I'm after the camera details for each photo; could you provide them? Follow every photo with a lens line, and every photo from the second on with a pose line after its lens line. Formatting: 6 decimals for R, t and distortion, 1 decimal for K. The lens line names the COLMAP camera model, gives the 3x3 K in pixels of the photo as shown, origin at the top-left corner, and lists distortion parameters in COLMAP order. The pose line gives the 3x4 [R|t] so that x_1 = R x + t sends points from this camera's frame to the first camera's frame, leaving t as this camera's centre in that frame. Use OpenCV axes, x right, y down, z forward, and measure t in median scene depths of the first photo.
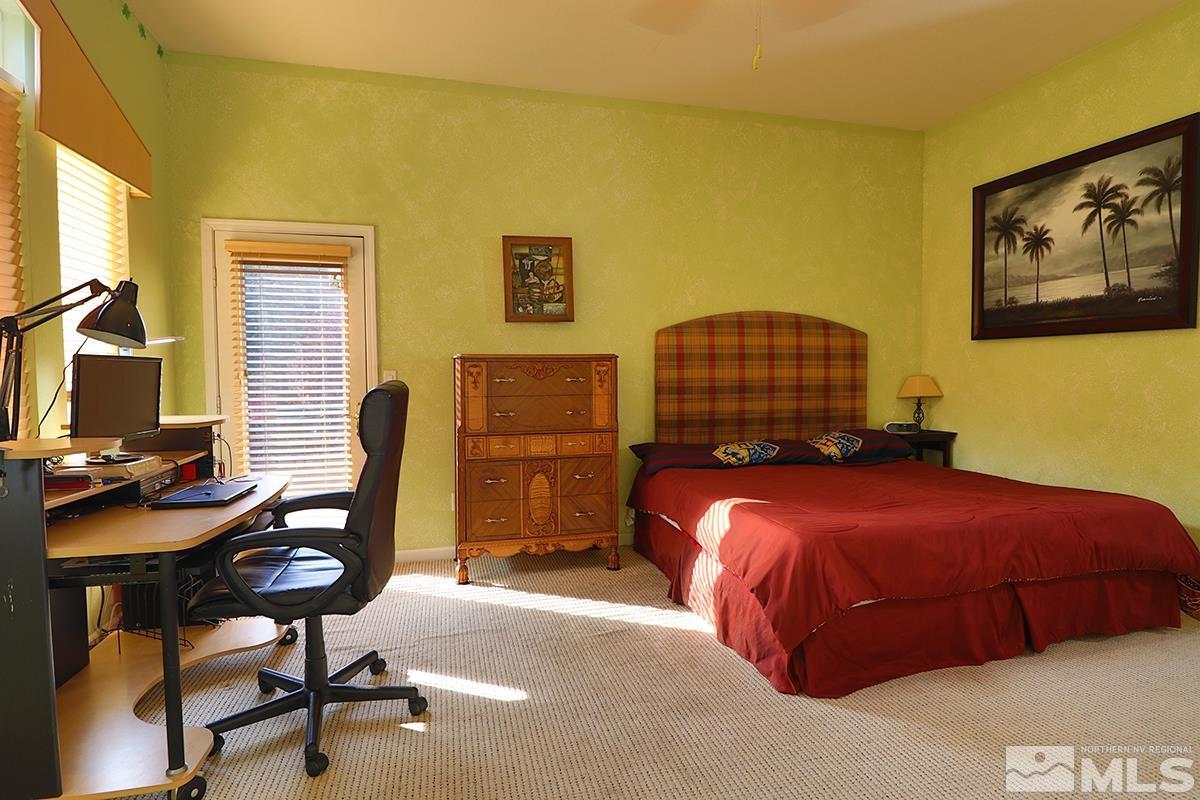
lens RADIAL K [[619.0, 0, 601.2], [0, 619.0, 401.1], [0, 0, 1]] dist [-0.013591, -0.000545]
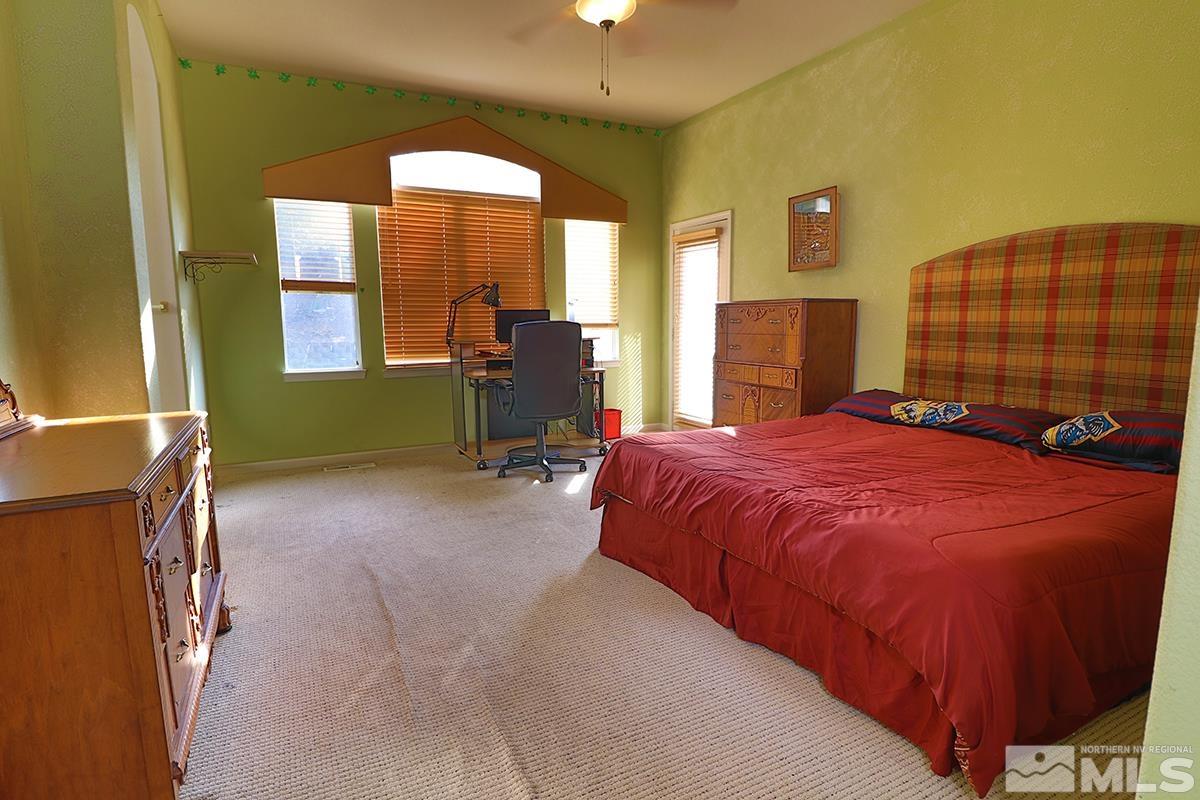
lens RADIAL K [[619.0, 0, 604.4], [0, 619.0, 400.7], [0, 0, 1]] dist [-0.013591, -0.000545]
pose [[0.228467, 0.135080, -0.964135, 0.899673], [-0.038735, 0.990805, 0.129638, -0.022177], [0.972781, 0.007727, 0.231599, 0.363663]]
